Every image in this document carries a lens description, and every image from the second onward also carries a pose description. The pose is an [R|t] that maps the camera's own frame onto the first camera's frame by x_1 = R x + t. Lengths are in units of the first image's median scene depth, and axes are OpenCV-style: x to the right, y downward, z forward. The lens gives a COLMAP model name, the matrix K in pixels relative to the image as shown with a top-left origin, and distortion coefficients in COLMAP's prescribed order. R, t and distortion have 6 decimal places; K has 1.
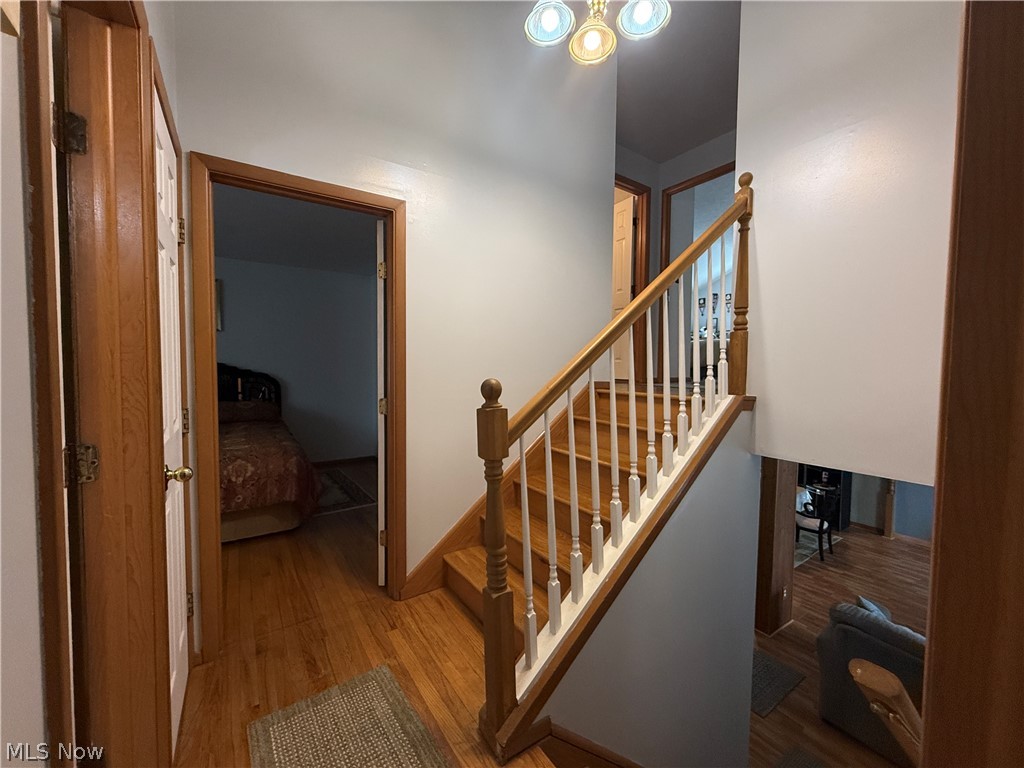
lens RADIAL K [[407.9, 0, 511.4], [0, 407.9, 383.4], [0, 0, 1]] dist [0.000475, -0.000320]
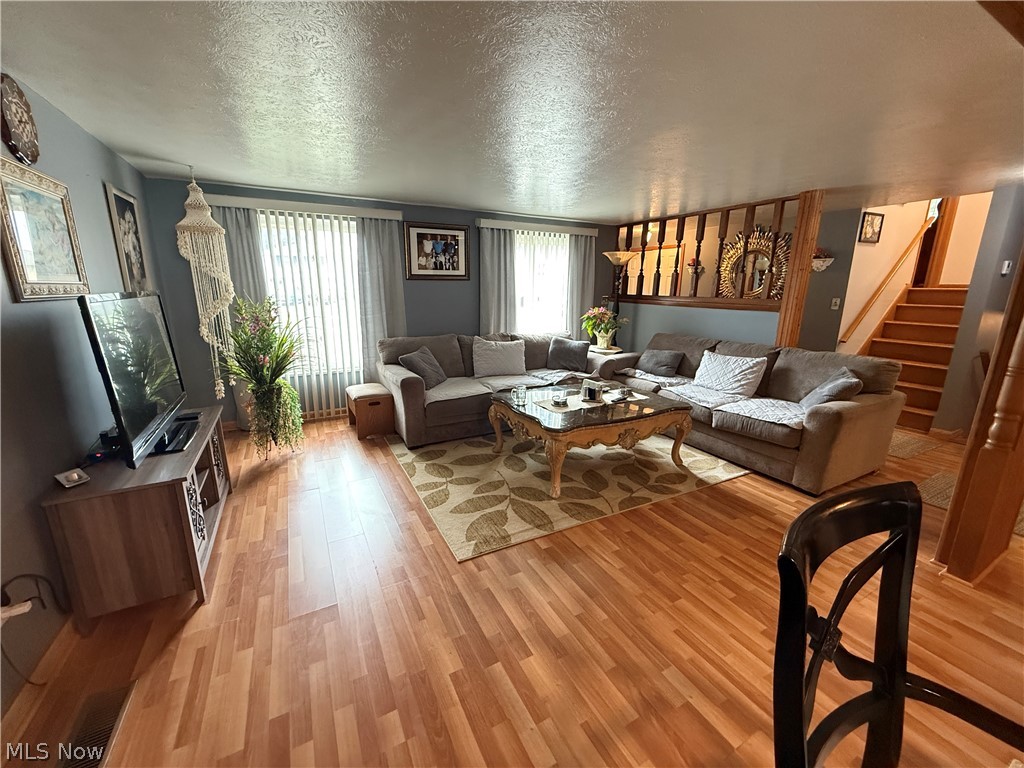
lens RADIAL K [[407.9, 0, 511.4], [0, 407.9, 383.4], [0, 0, 1]] dist [0.000475, -0.000320]
pose [[-0.994773, -0.039726, 0.094065, 0.796091], [-0.012533, 0.961752, 0.273634, 0.163181], [-0.101337, 0.271025, -0.957223, 1.007476]]
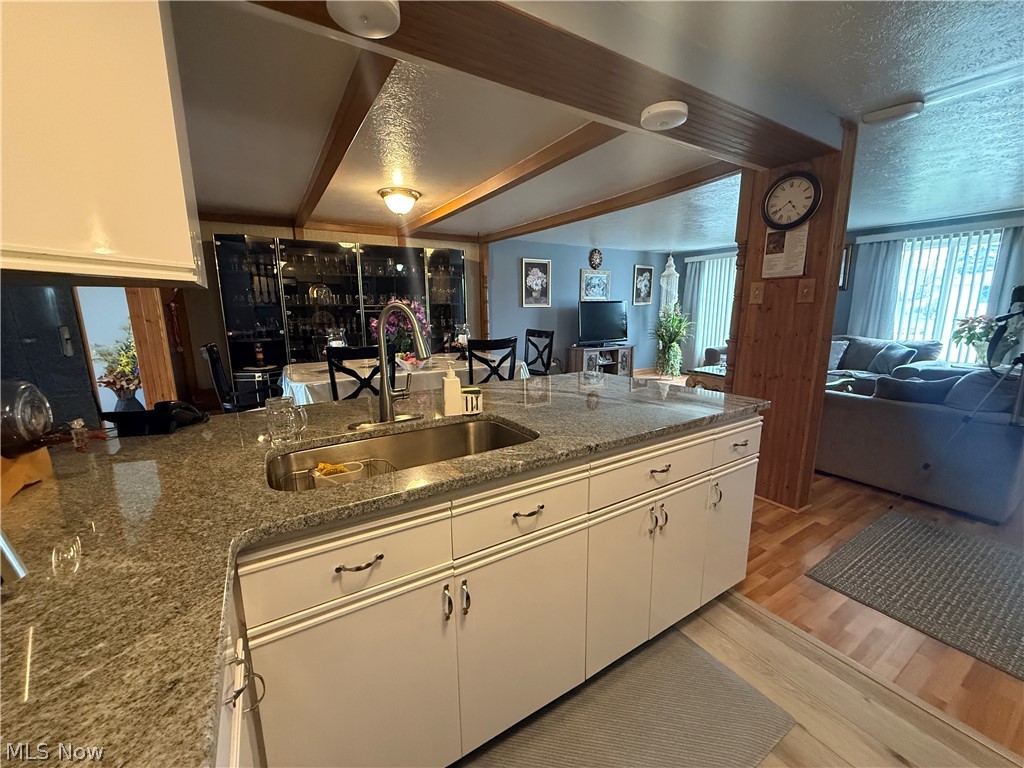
lens RADIAL K [[407.9, 0, 511.4], [0, 407.9, 383.4], [0, 0, 1]] dist [0.000475, -0.000320]
pose [[0.040221, -0.194737, 0.980031, 0.005616], [0.049987, 0.979988, 0.192677, 0.178907], [-0.997940, 0.041240, 0.049151, 0.922398]]
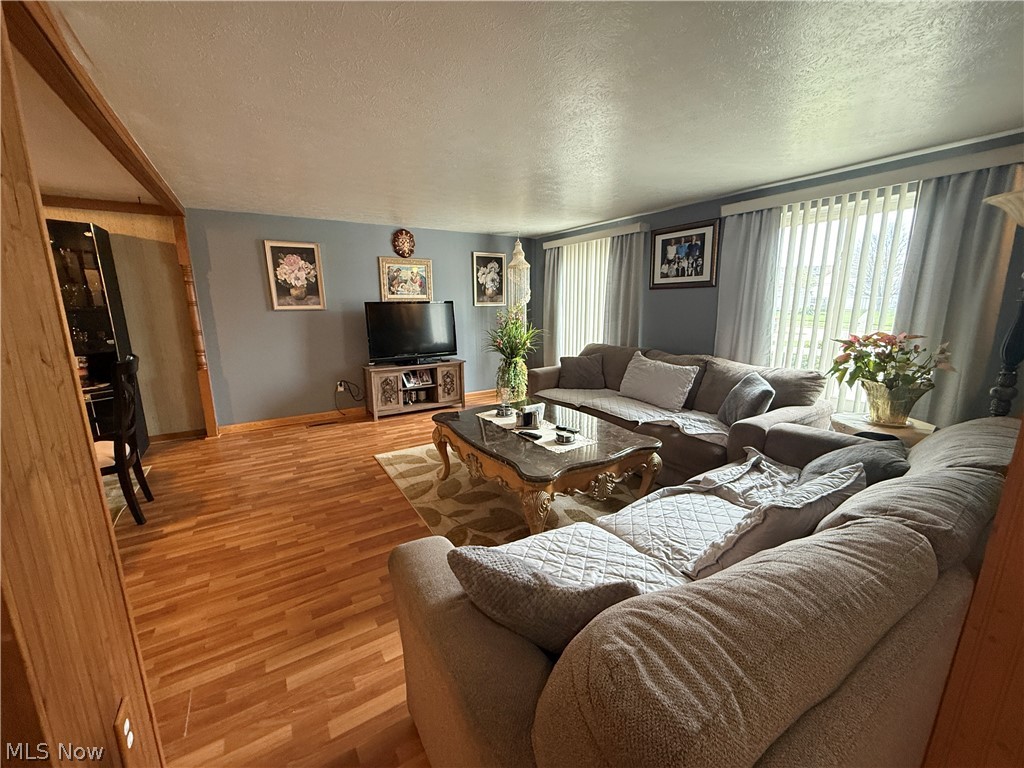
lens RADIAL K [[407.9, 0, 511.4], [0, 407.9, 383.4], [0, 0, 1]] dist [0.000475, -0.000320]
pose [[0.025826, -0.207271, 0.977943, 0.324928], [0.050107, 0.977308, 0.205813, 0.187979], [-0.998410, 0.043686, 0.035626, 0.509284]]
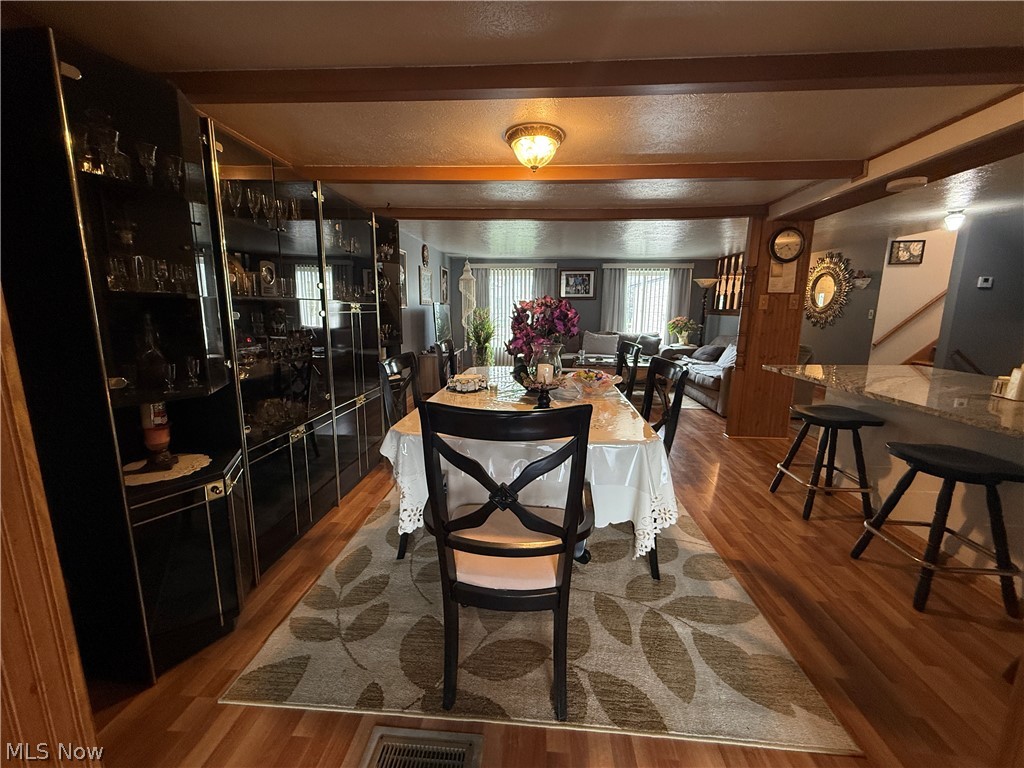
lens RADIAL K [[412.4, 0, 512.0], [0, 412.4, 384.0], [0, 0, 1]] dist [0.001023, -0.000050]
pose [[-0.787620, -0.123960, 0.603564, 0.348552], [0.012420, 0.976161, 0.216692, 0.161803], [-0.616037, 0.178167, -0.767304, 1.427955]]
